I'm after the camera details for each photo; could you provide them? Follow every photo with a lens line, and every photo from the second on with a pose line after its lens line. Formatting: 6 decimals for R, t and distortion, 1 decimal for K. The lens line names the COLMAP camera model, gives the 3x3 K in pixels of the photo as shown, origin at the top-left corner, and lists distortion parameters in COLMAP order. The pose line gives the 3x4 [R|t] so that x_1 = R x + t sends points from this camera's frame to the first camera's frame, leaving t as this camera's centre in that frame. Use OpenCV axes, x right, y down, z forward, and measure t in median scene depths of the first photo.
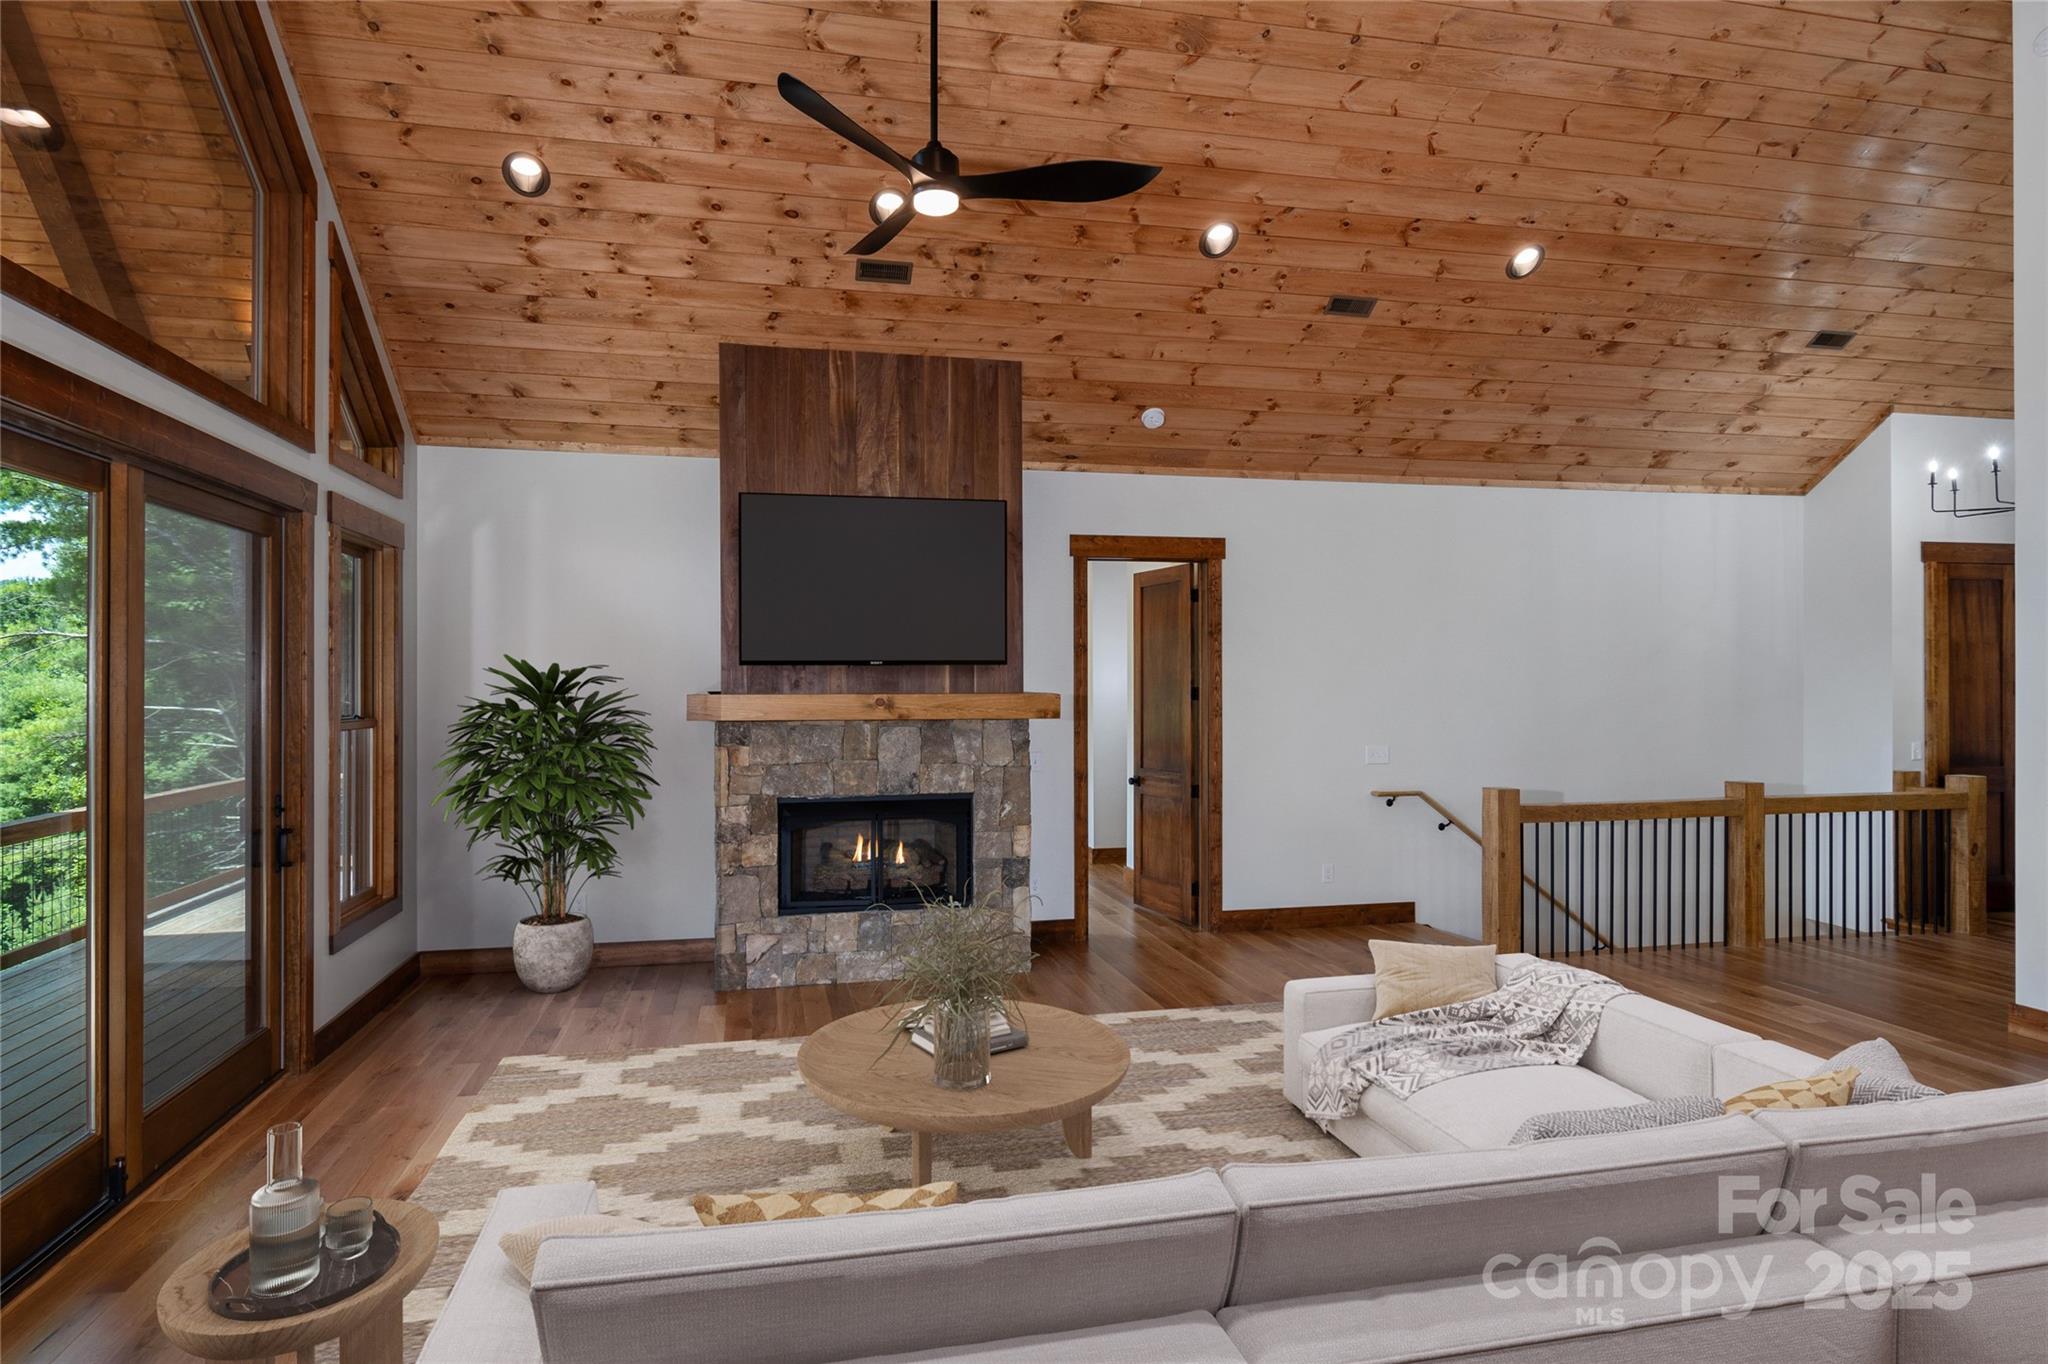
lens RADIAL K [[1153.5, 0, 1023.0], [0, 1153.5, 691.1], [0, 0, 1]] dist [0.000298, 0.000841]
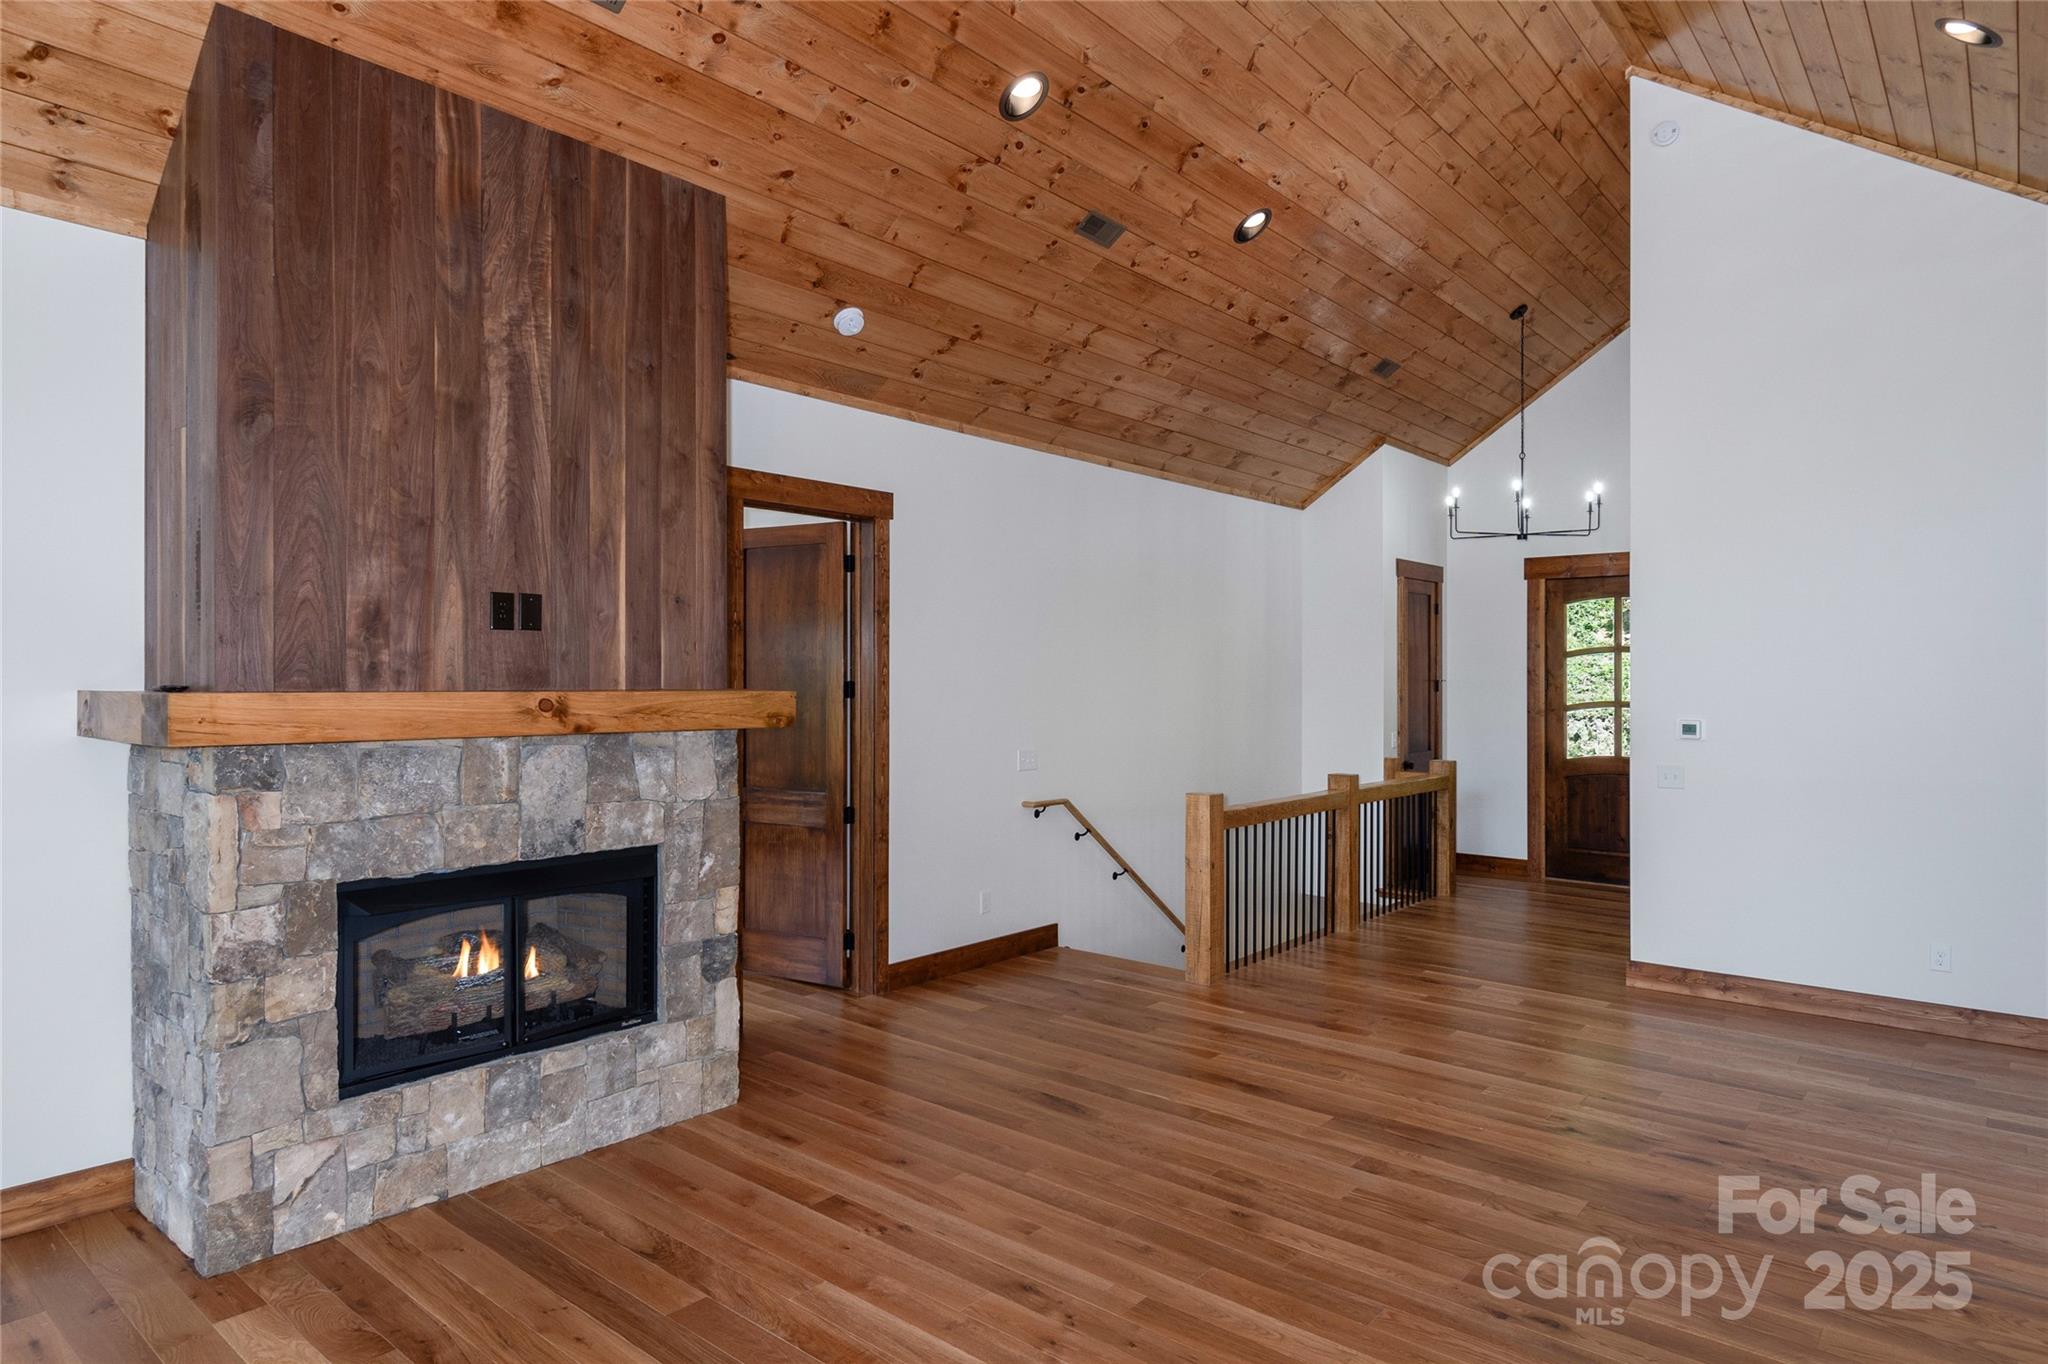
lens RADIAL K [[1170.8, 0, 1024.0], [0, 1170.8, 682.0], [0, 0, 1]] dist [-0.000621, 0.001101]
pose [[0.799905, 0.004685, 0.600108, -0.276828], [-0.004086, 0.999989, -0.002361, -0.001758], [-0.600113, -0.000563, 0.799915, 0.358256]]
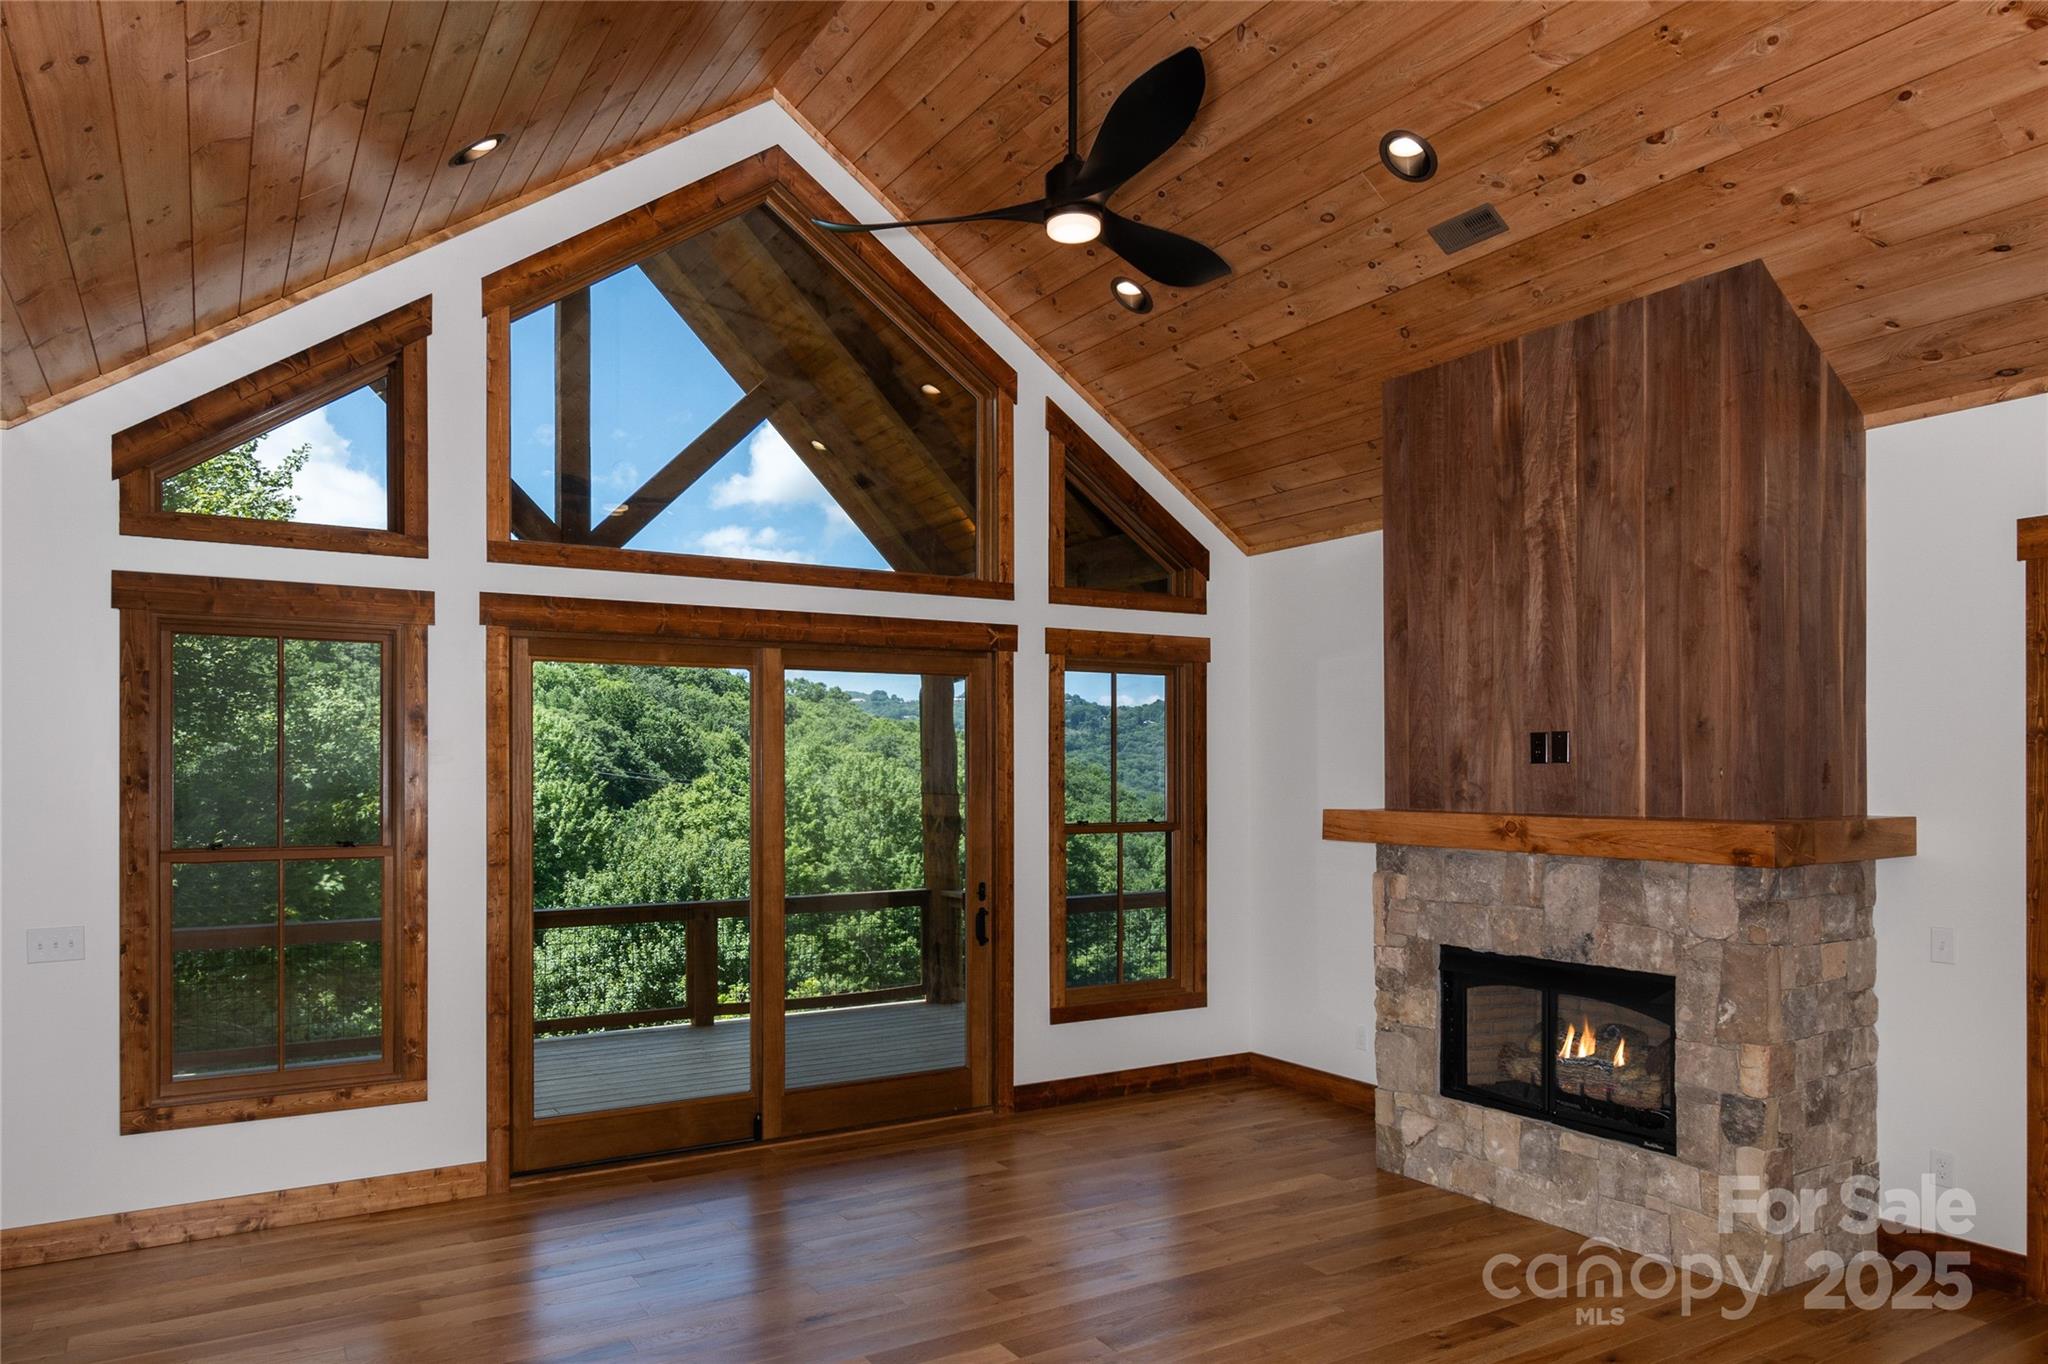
lens RADIAL K [[1333.9, 0, 1020.3], [0, 1333.9, 766.7], [0, 0, 1]] dist [0.001549, 0.000374]
pose [[0.320246, 0.000456, -0.947334, 0.536884], [0.003817, 0.999991, 0.001772, -0.029153], [0.947327, -0.004184, 0.320241, 0.432379]]
